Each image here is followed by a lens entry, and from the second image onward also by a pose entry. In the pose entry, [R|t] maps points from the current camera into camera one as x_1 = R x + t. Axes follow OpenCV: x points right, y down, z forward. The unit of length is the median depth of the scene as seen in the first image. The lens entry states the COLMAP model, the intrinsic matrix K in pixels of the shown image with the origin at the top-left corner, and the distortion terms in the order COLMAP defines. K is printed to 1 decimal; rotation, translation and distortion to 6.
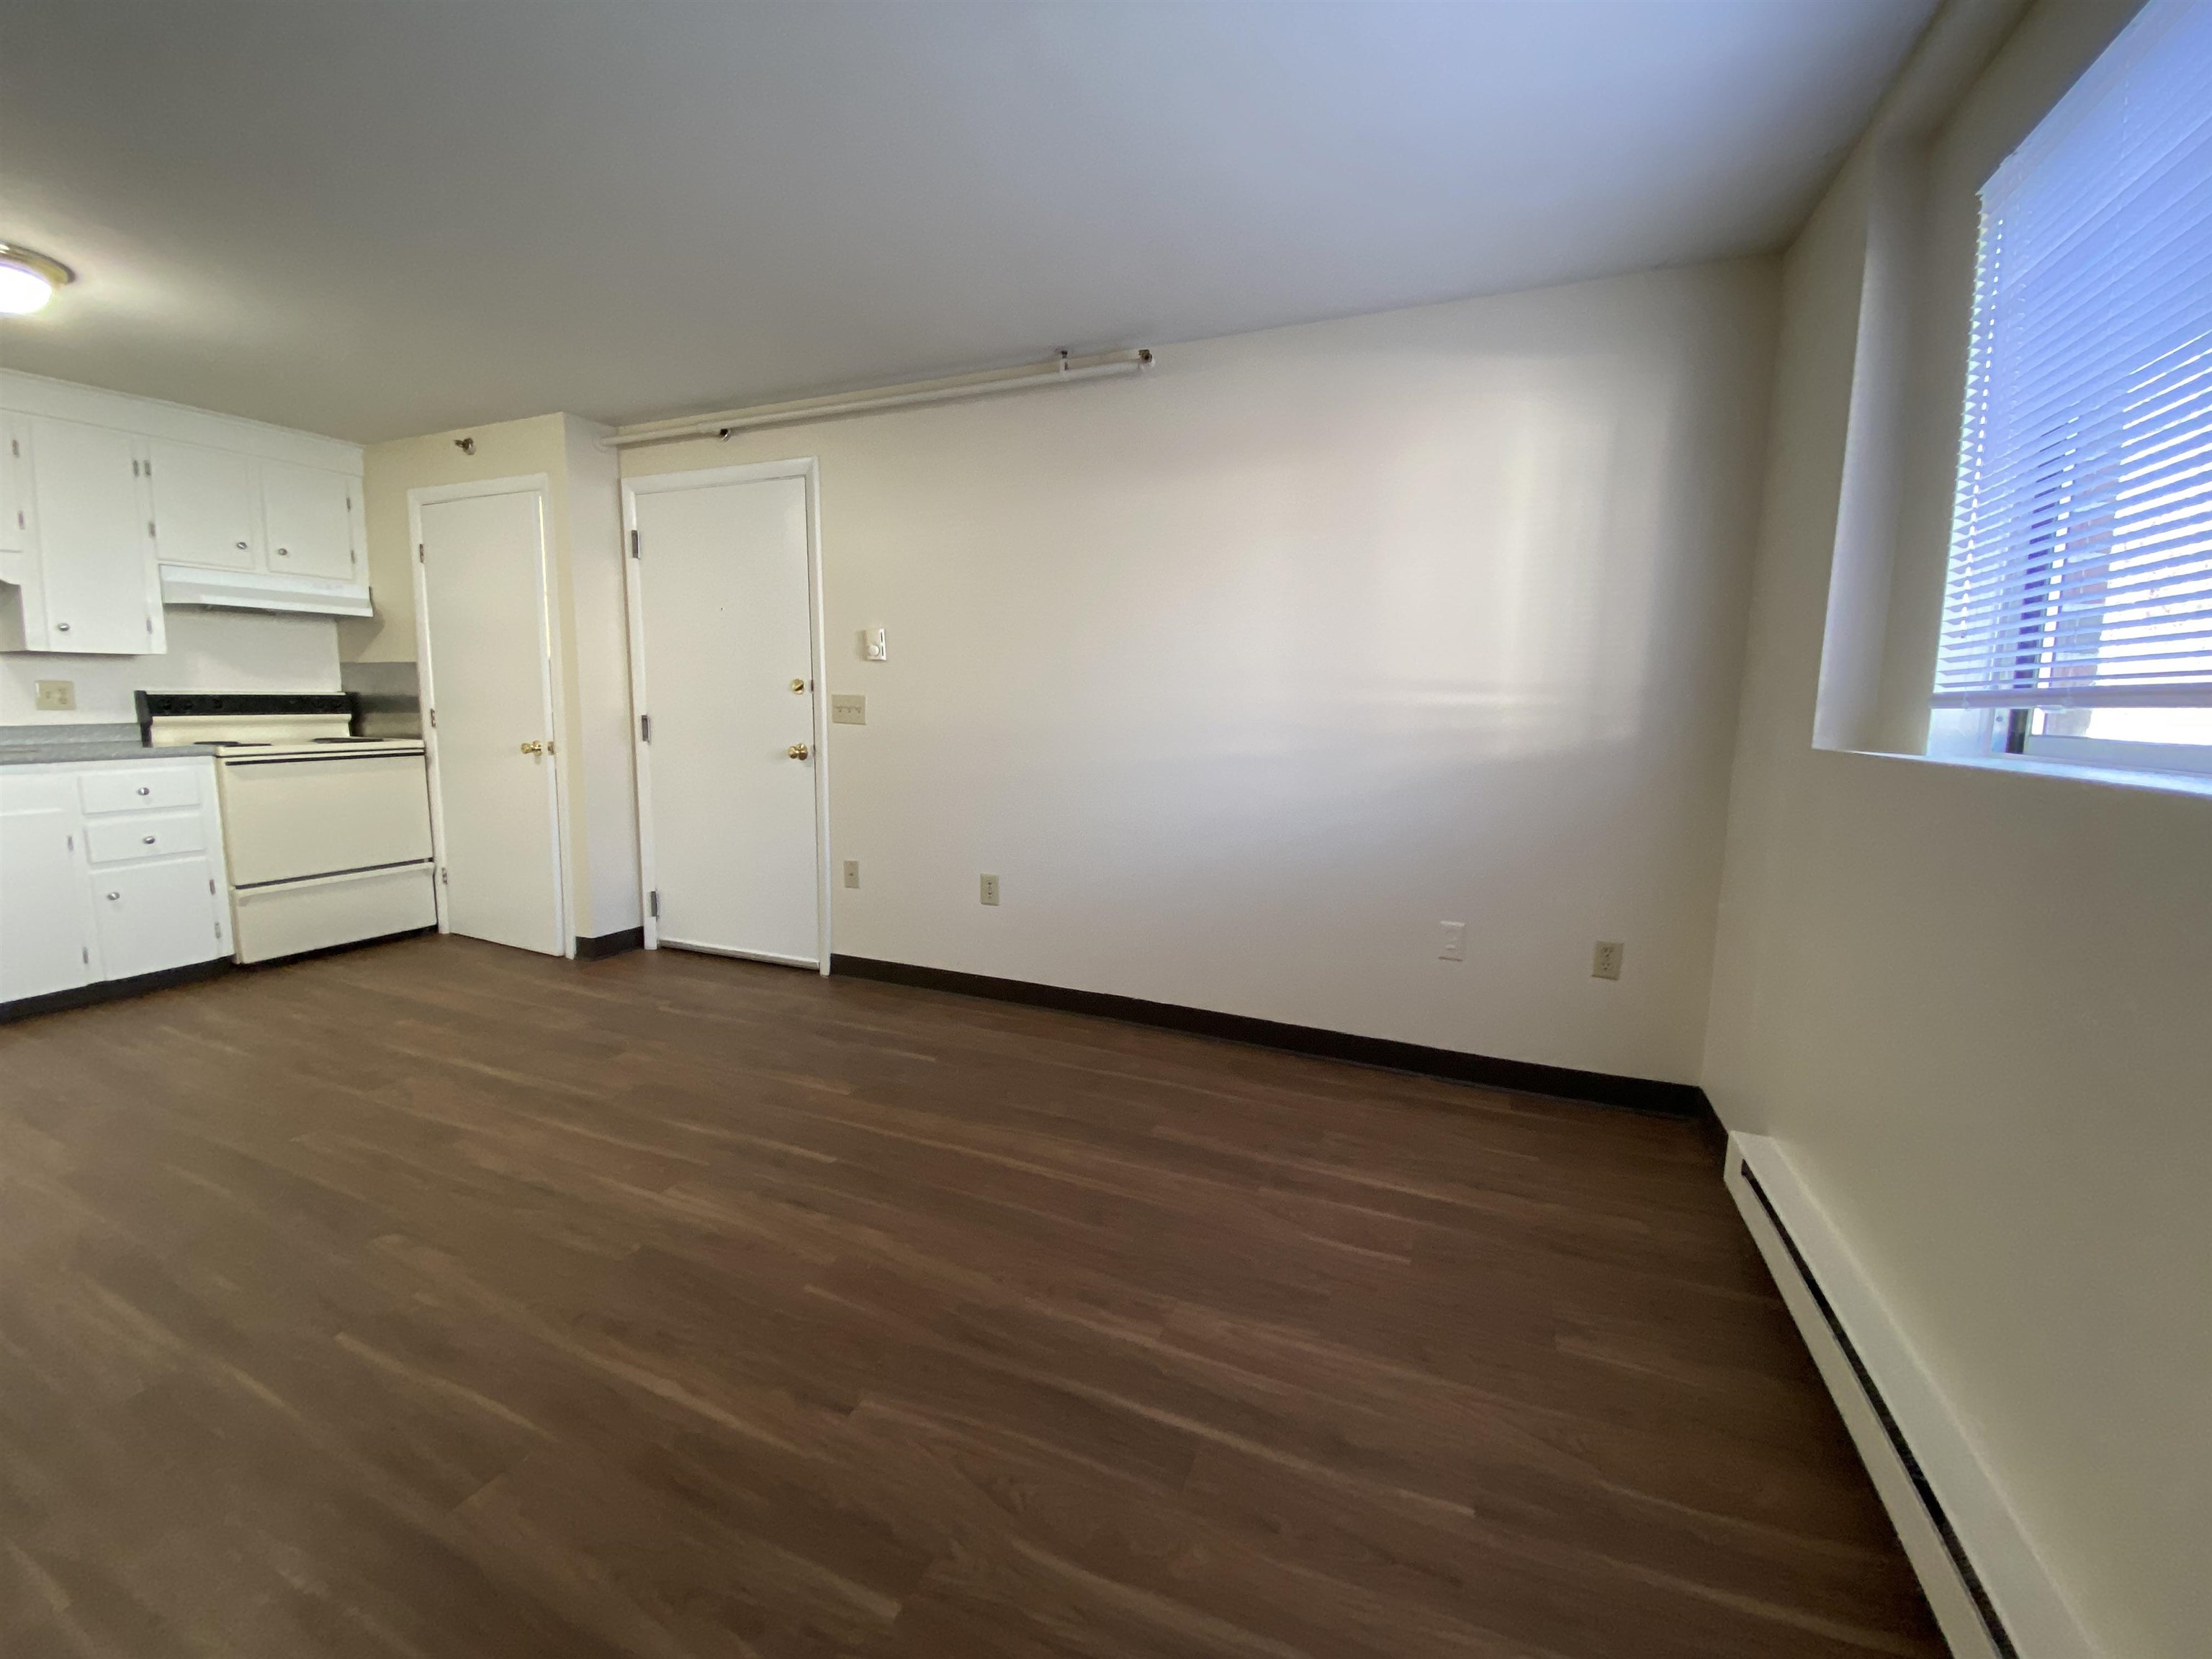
lens RADIAL K [[891.7, 0, 1094.2], [0, 891.7, 822.9], [0, 0, 1]] dist [0.016662, -0.019865]
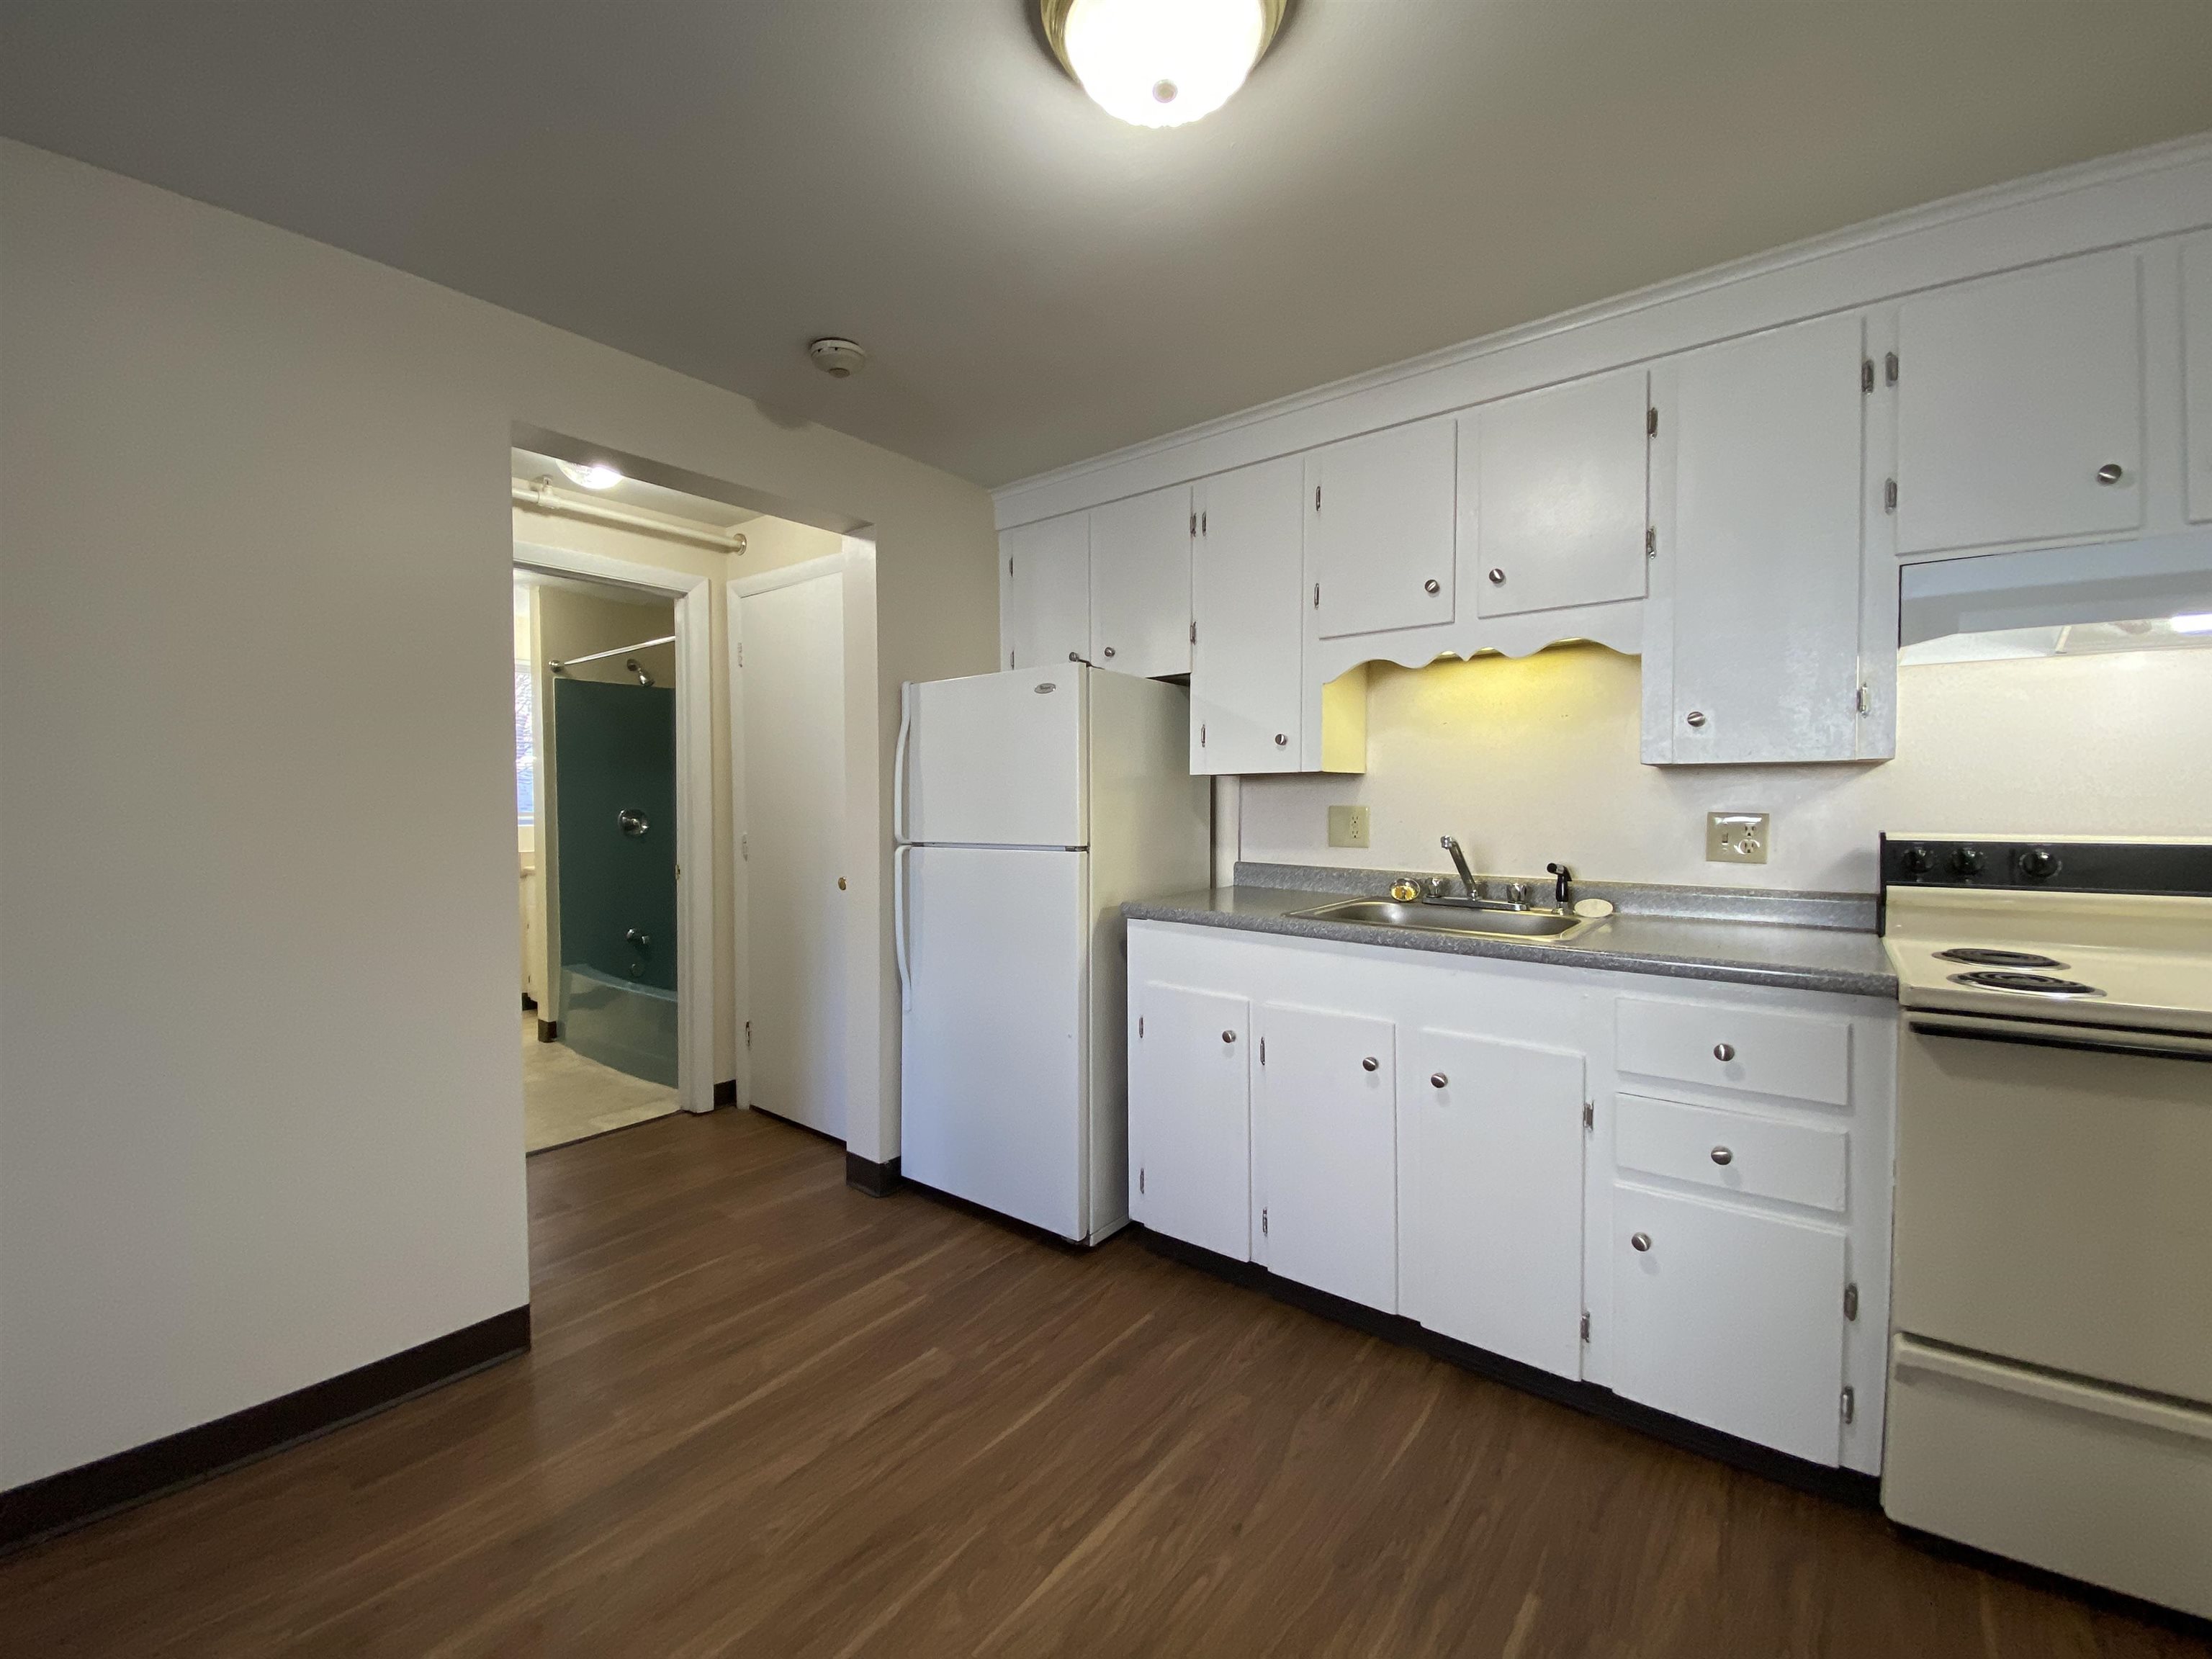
lens RADIAL K [[891.7, 0, 1094.2], [0, 891.7, 822.9], [0, 0, 1]] dist [0.016662, -0.019865]
pose [[-0.256322, 0.008567, -0.966554, -0.533942], [-0.128834, 0.990736, 0.042947, -0.133910], [0.957967, 0.135533, -0.252844, 0.788103]]
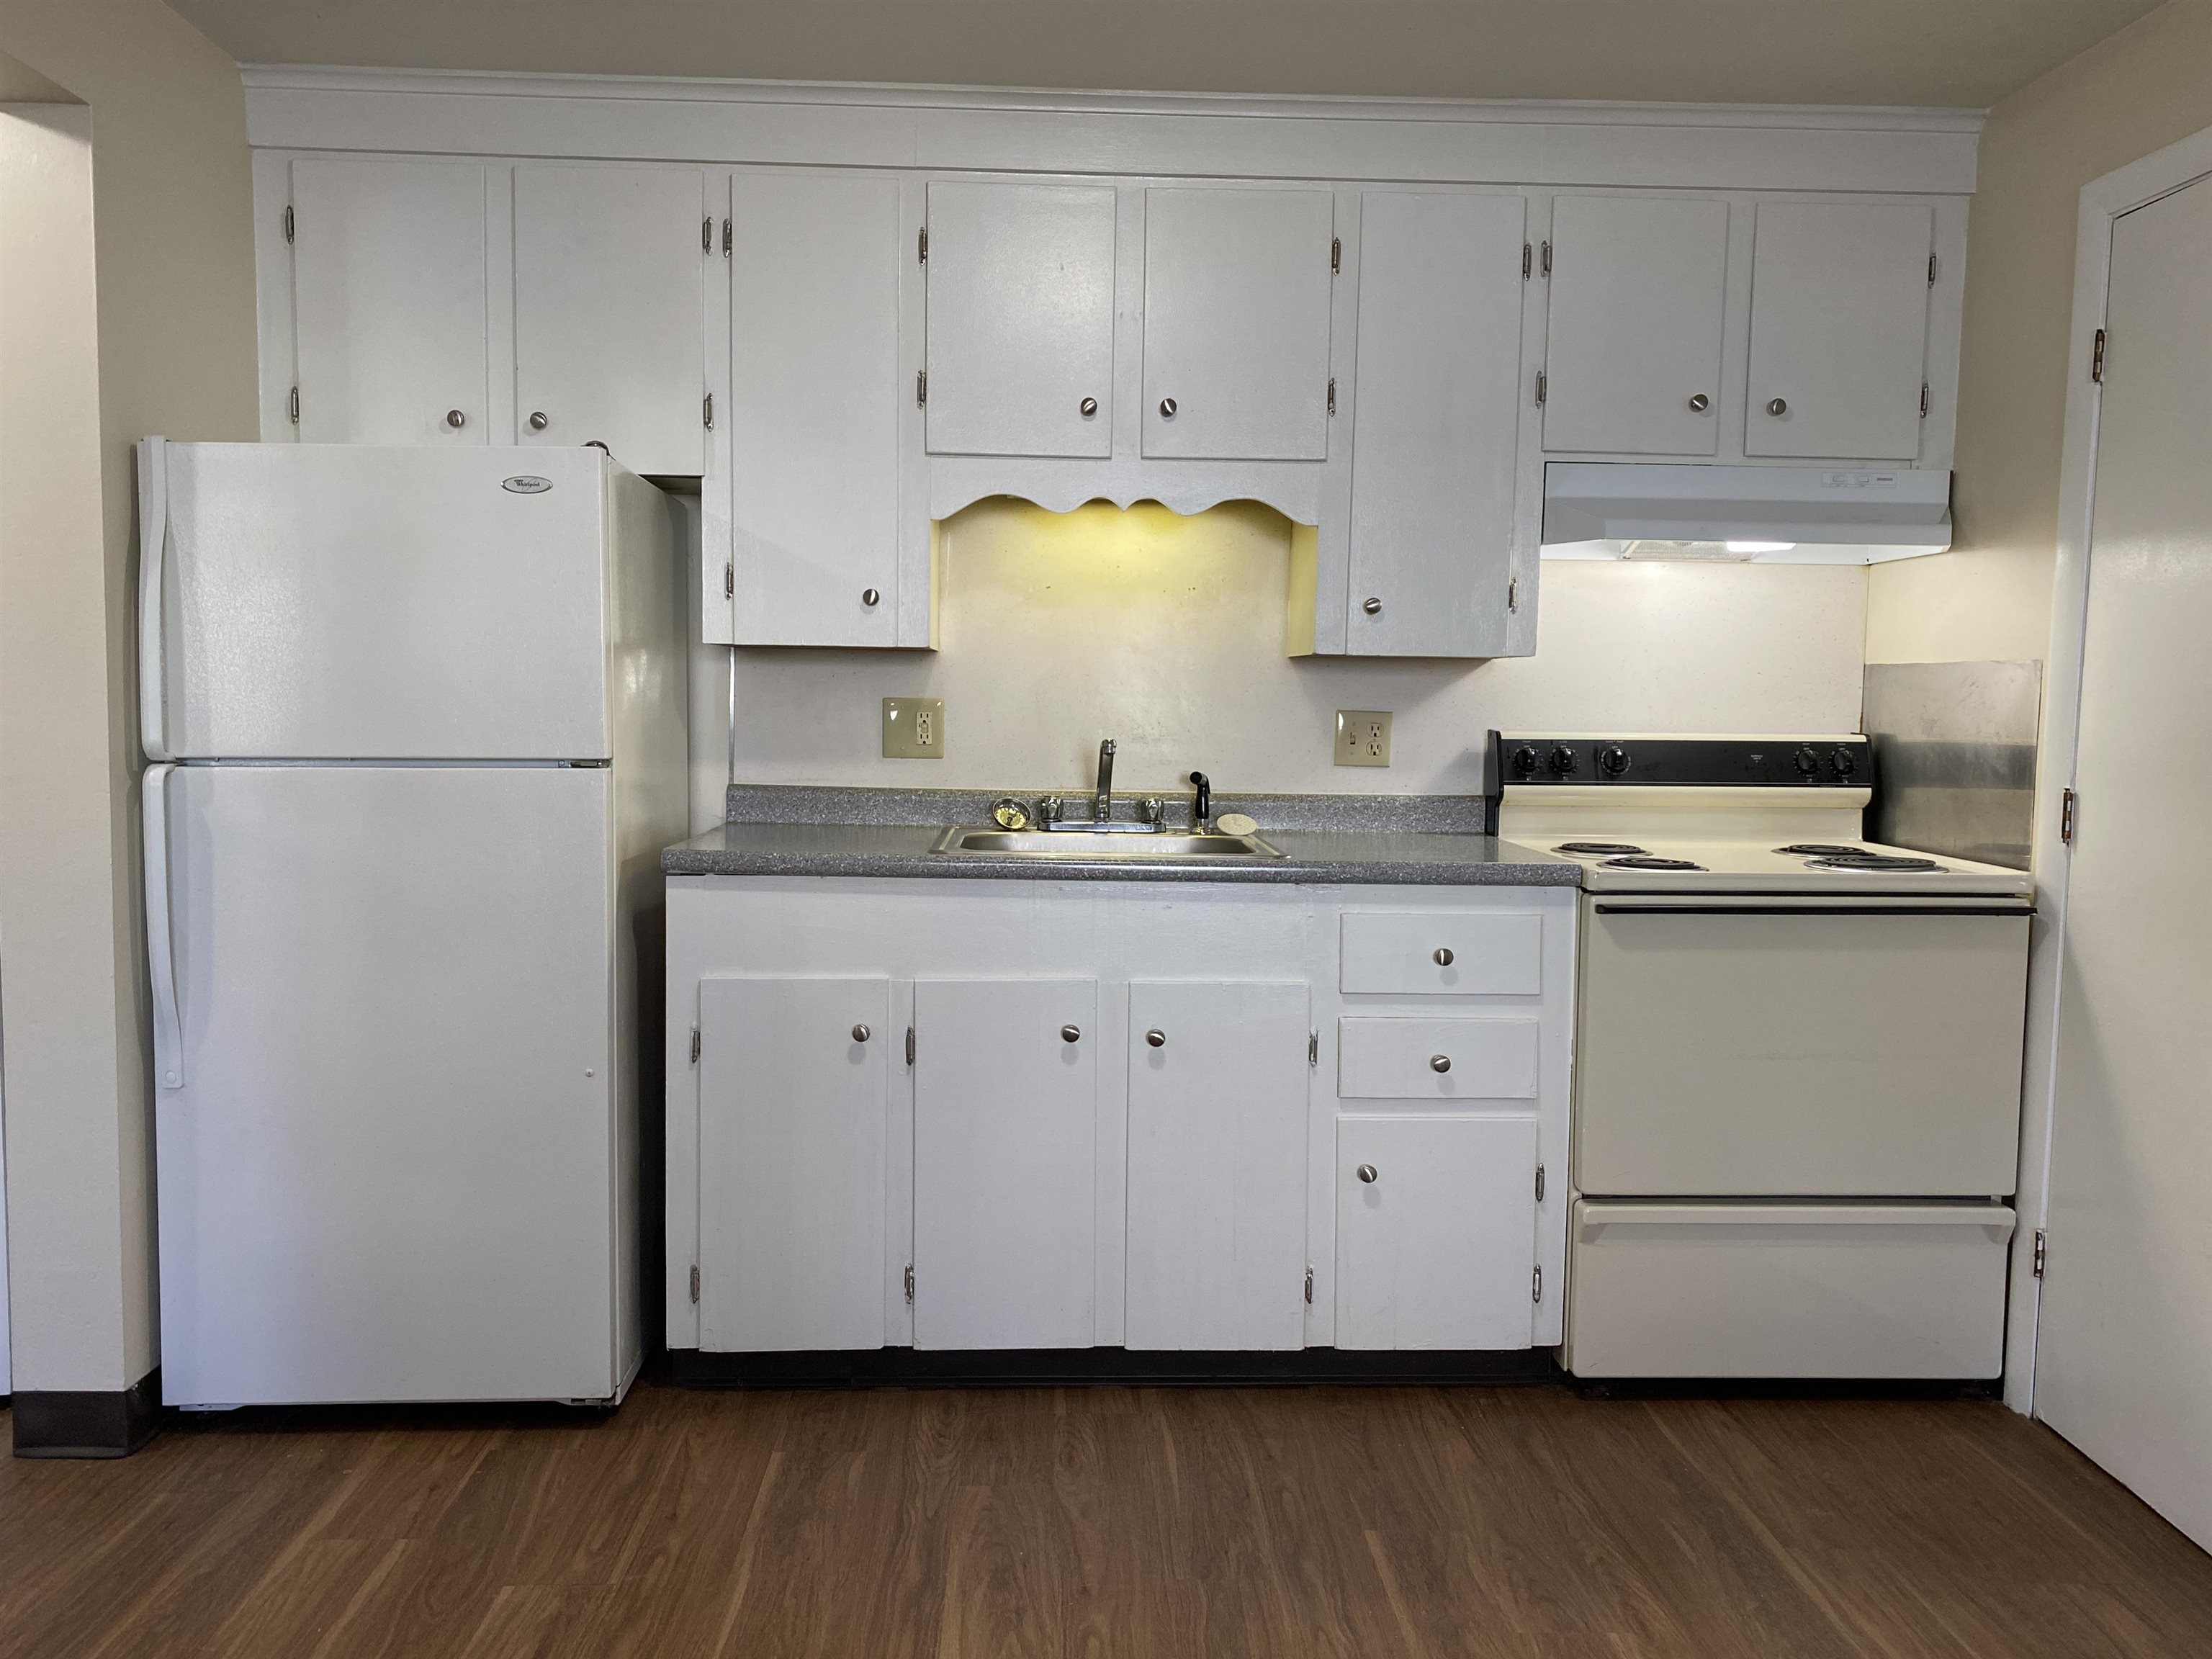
lens RADIAL K [[1687.3, 0, 1094.9], [0, 1687.3, 819.5], [0, 0, 1]] dist [0.063762, -0.097006]
pose [[0.432382, 0.058261, -0.899806, -0.374971], [-0.126258, 0.991991, 0.003559, -0.086557], [0.892807, 0.112069, 0.436275, 0.455104]]
